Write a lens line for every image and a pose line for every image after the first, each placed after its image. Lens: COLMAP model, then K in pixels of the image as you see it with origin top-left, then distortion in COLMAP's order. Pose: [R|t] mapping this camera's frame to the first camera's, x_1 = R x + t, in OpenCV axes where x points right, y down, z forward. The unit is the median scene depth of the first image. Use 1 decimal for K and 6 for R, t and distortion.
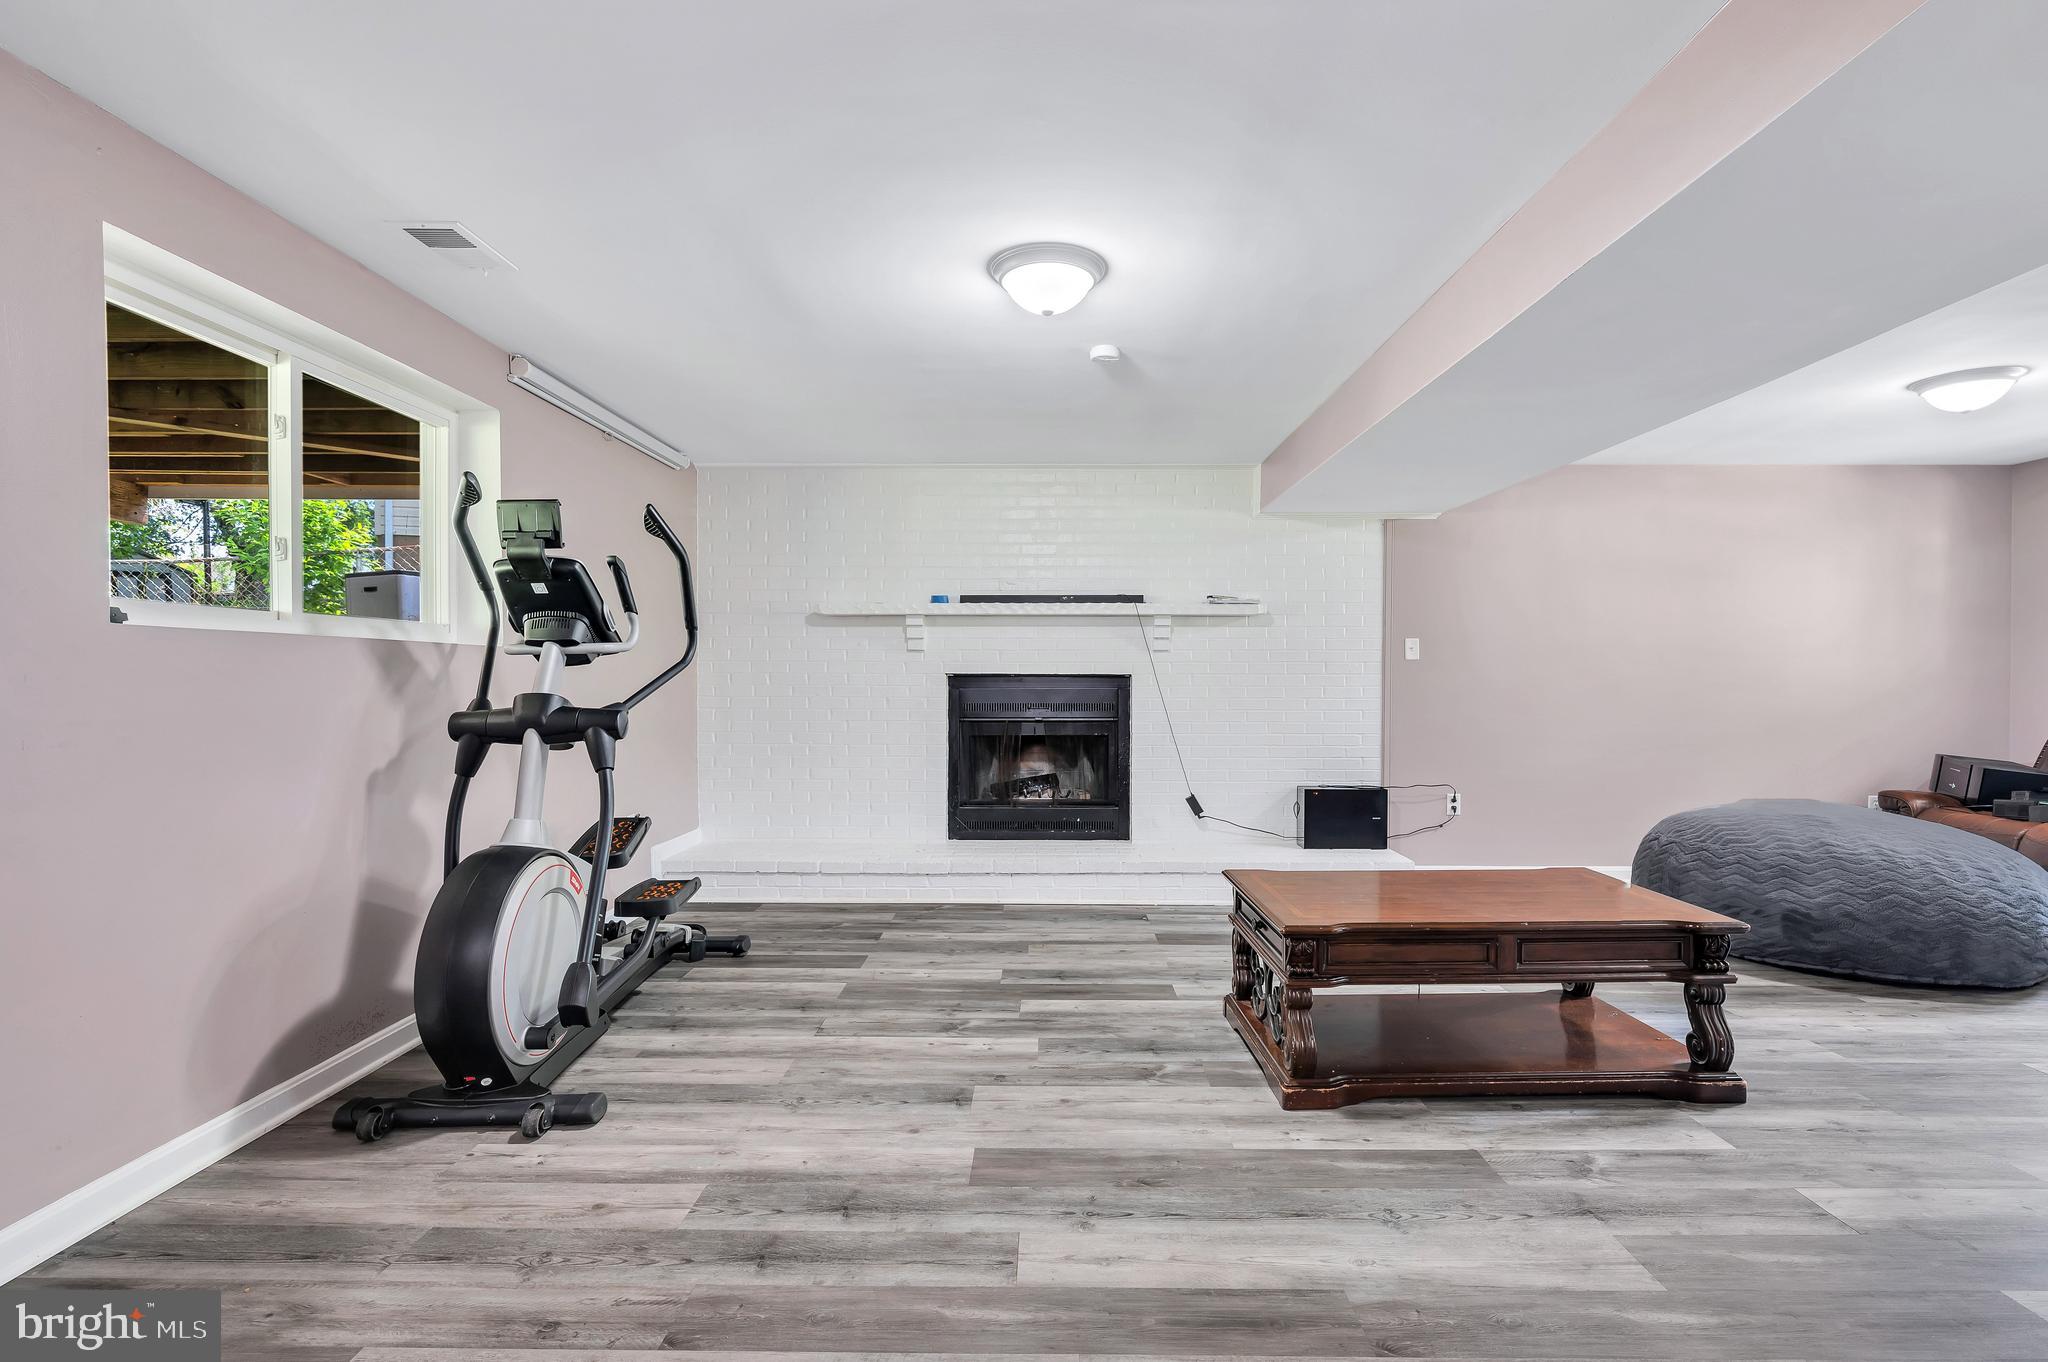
lens RADIAL K [[959.6, 0, 1040.5], [0, 959.6, 688.7], [0, 0, 1]] dist [-0.000581, -0.000826]
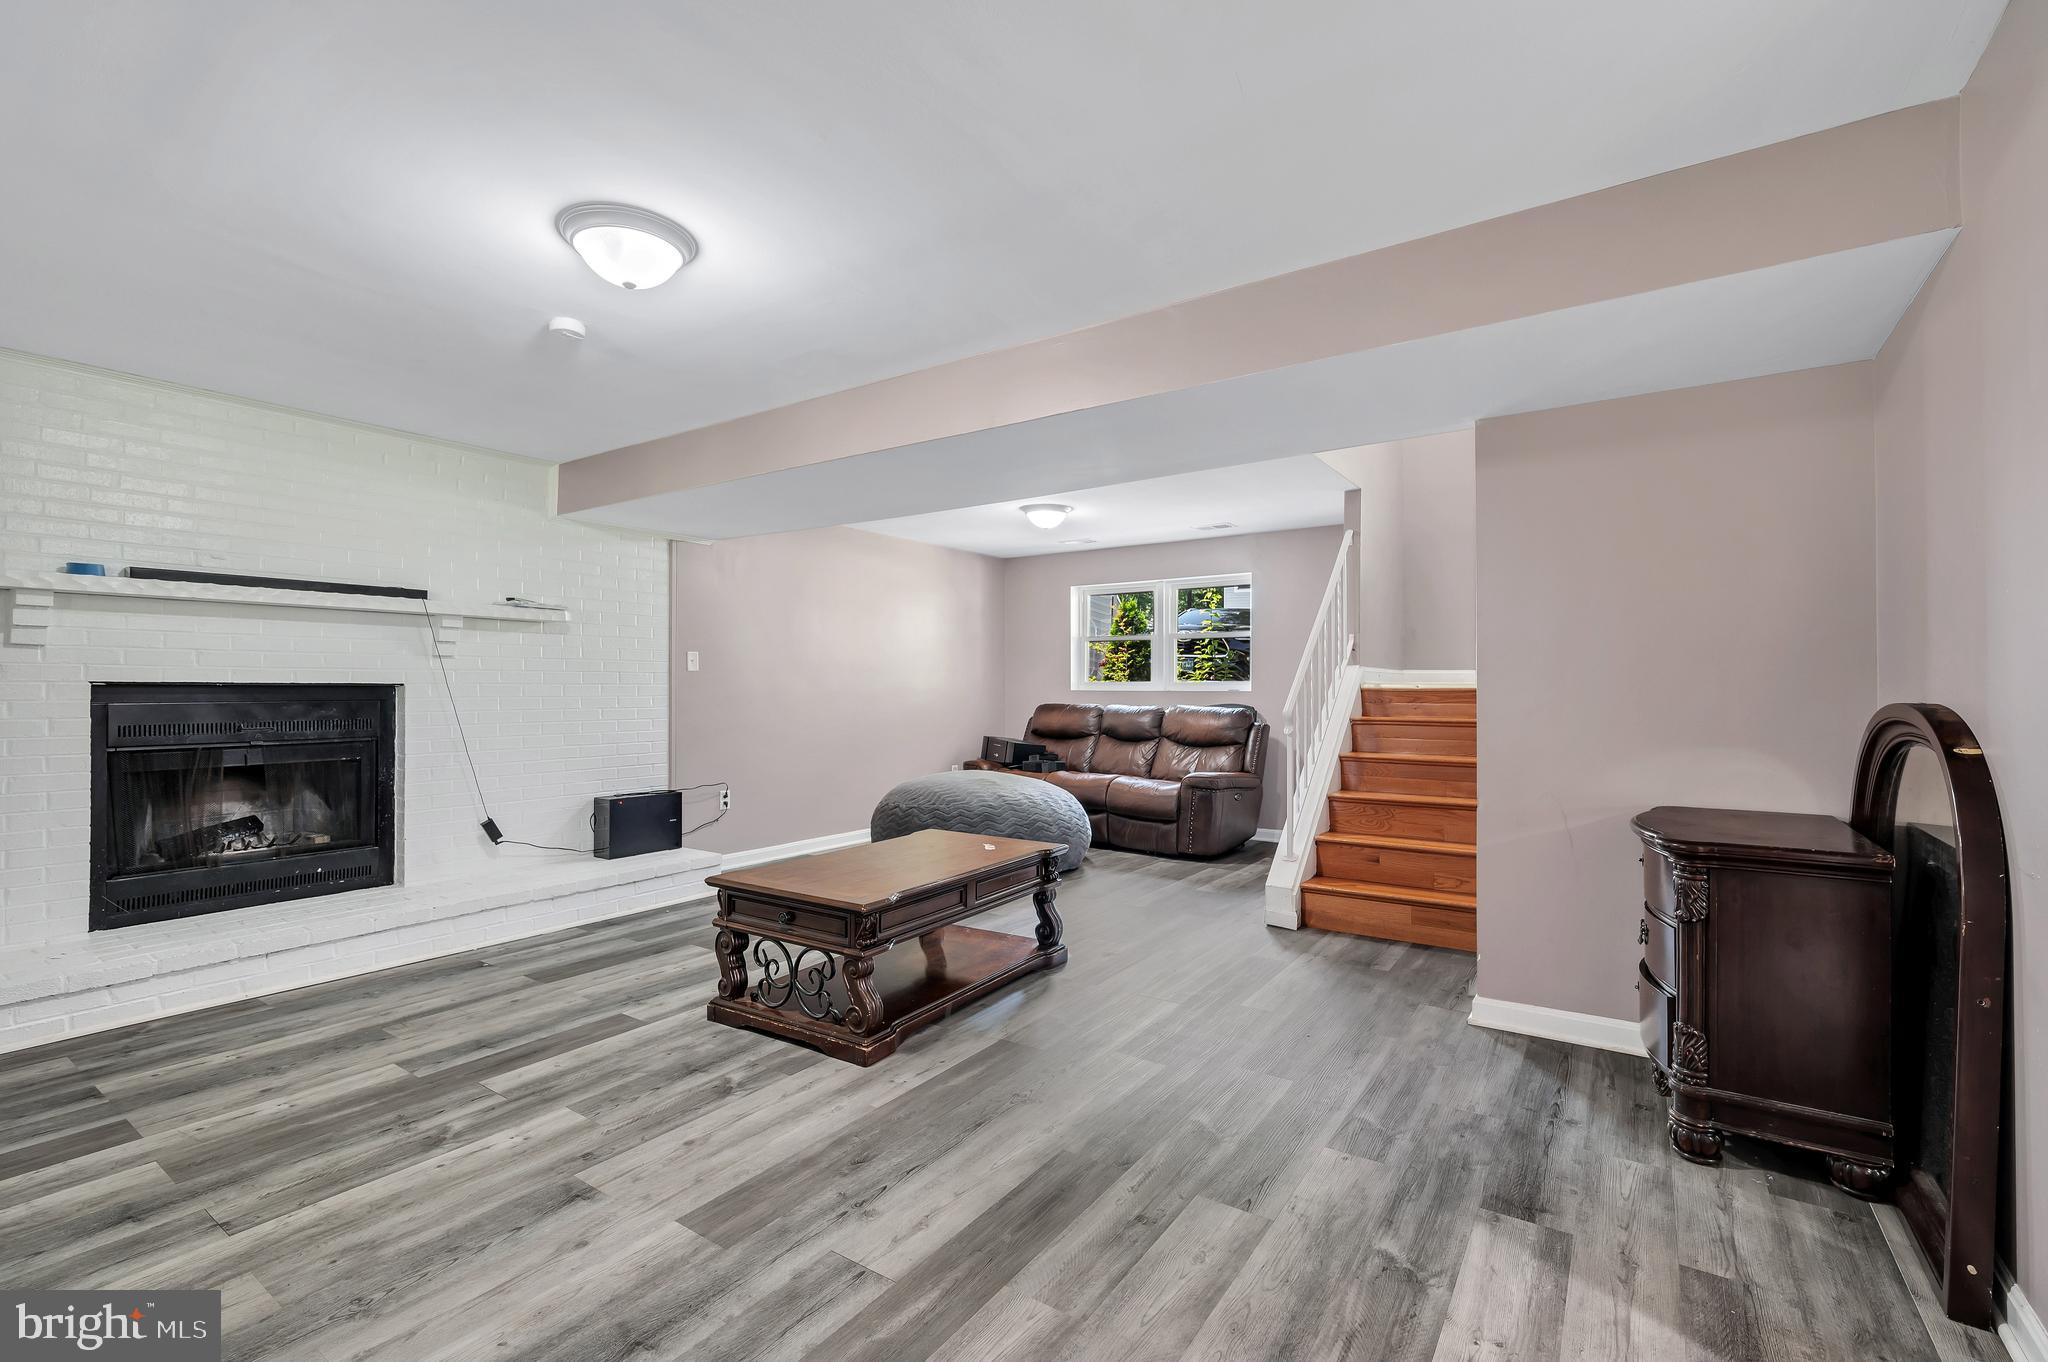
lens RADIAL K [[894.5, 0, 1040.3], [0, 894.5, 681.7], [0, 0, 1]] dist [-0.000205, -0.000558]
pose [[0.556268, 0.004872, 0.830989, -0.349076], [0.009515, 0.999880, -0.012232, -0.002529], [-0.830948, 0.014711, 0.556155, 0.156952]]
